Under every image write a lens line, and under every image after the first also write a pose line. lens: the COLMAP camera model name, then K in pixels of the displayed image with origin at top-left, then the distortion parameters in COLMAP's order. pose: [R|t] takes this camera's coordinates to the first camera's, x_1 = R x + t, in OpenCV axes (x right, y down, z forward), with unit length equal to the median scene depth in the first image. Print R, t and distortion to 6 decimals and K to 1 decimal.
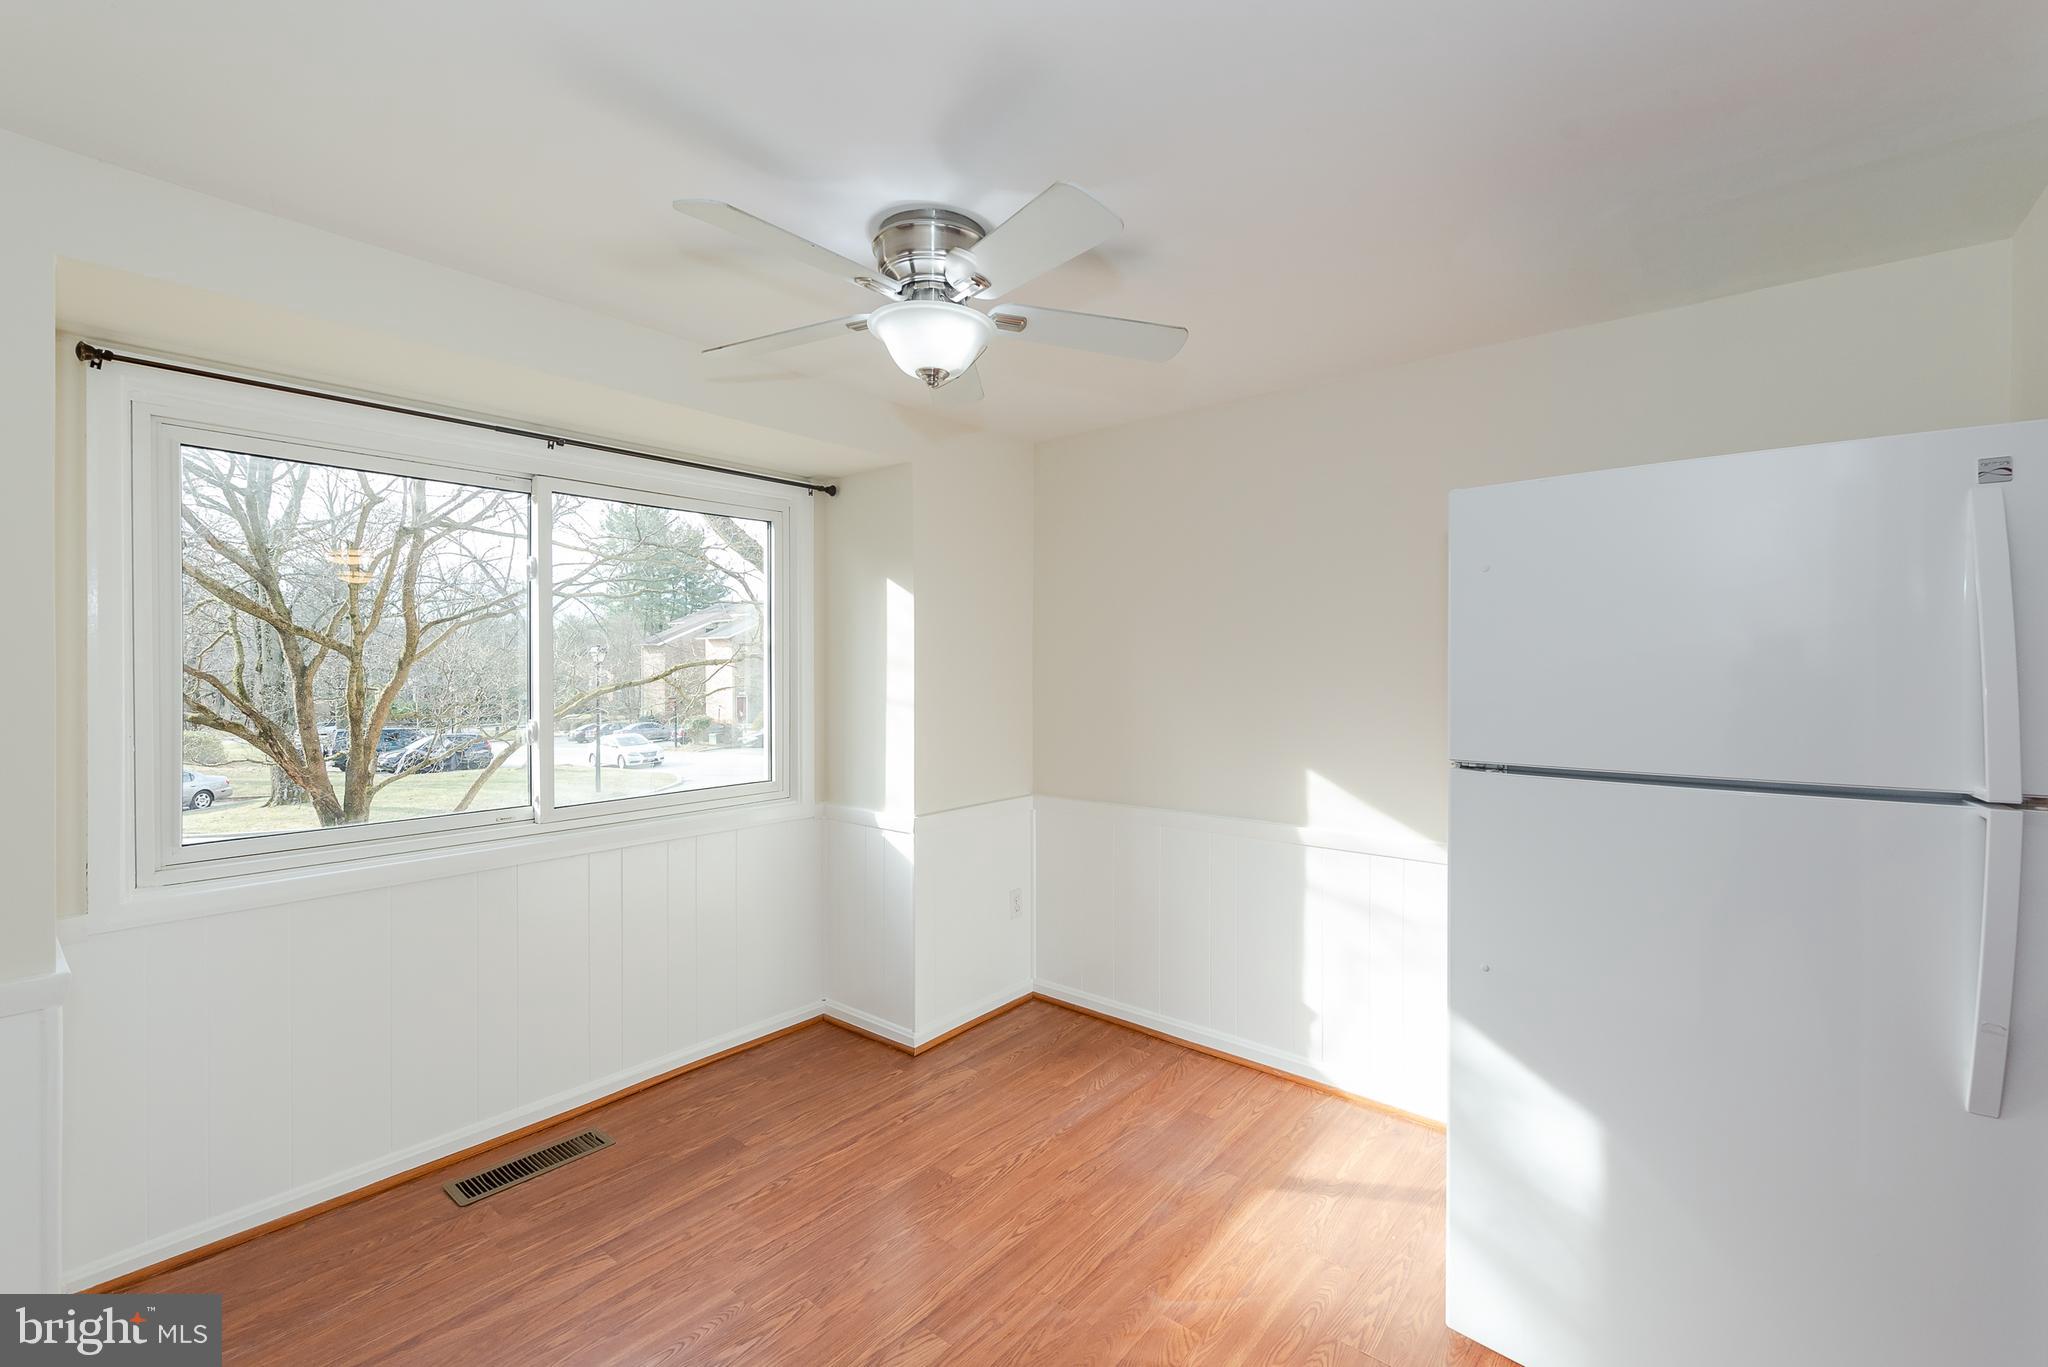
lens RADIAL K [[878.0, 0, 1024.5], [0, 878.0, 642.8], [0, 0, 1]] dist [0.000407, -0.000219]
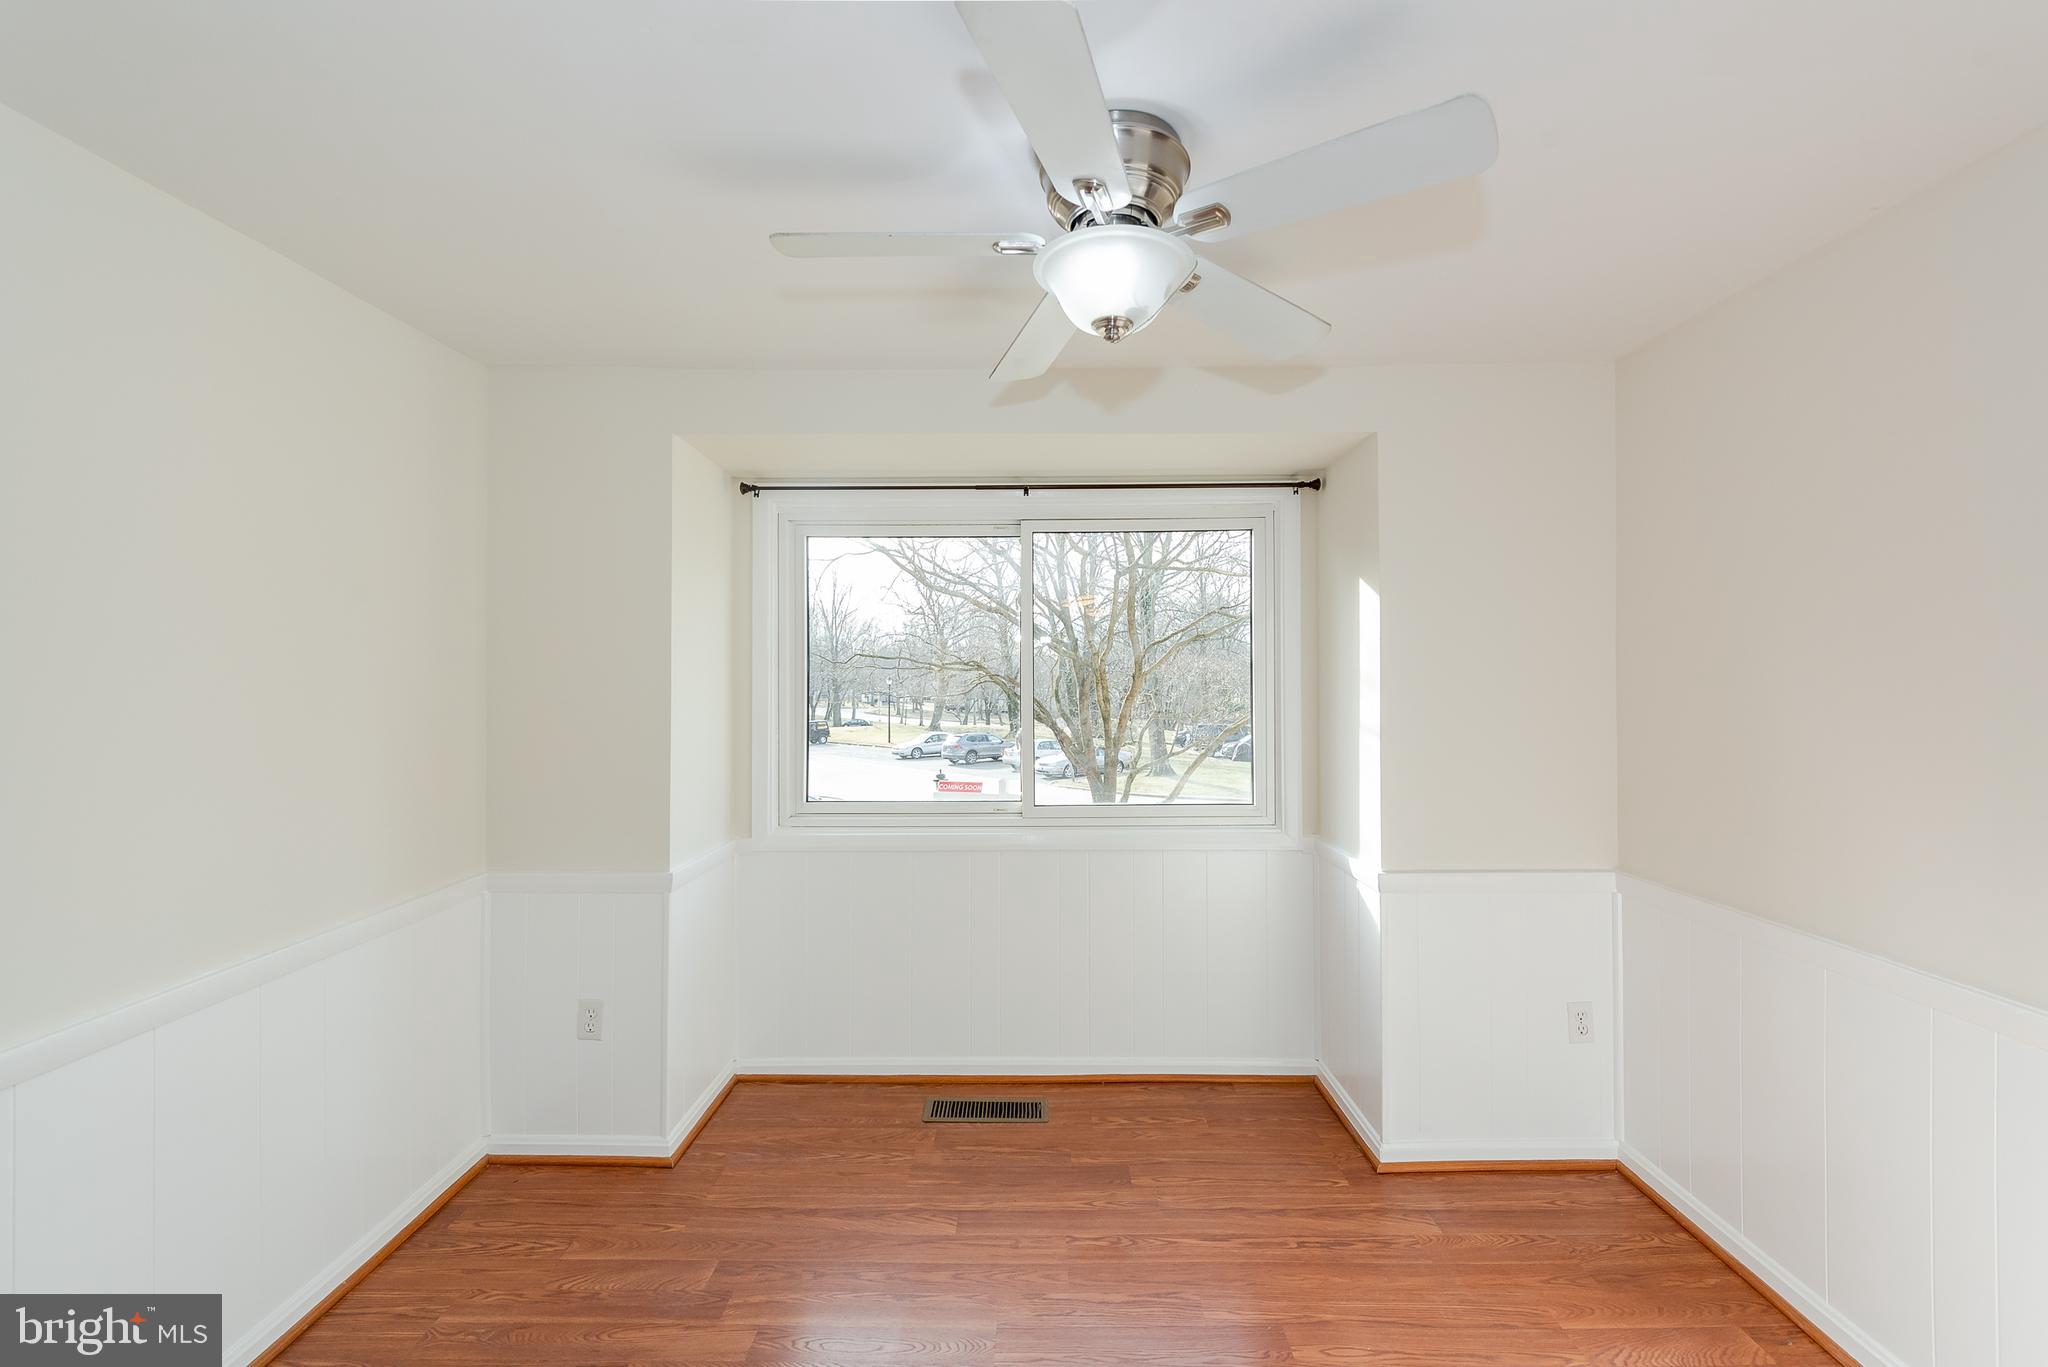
lens RADIAL K [[807.9, 0, 1015.6], [0, 807.9, 659.4], [0, 0, 1]] dist [0.020126, -0.009501]
pose [[0.633786, -0.017971, -0.773300, 0.287409], [0.021814, 0.999748, -0.005356, 0.000645], [0.773201, -0.013475, 0.634018, 0.326475]]
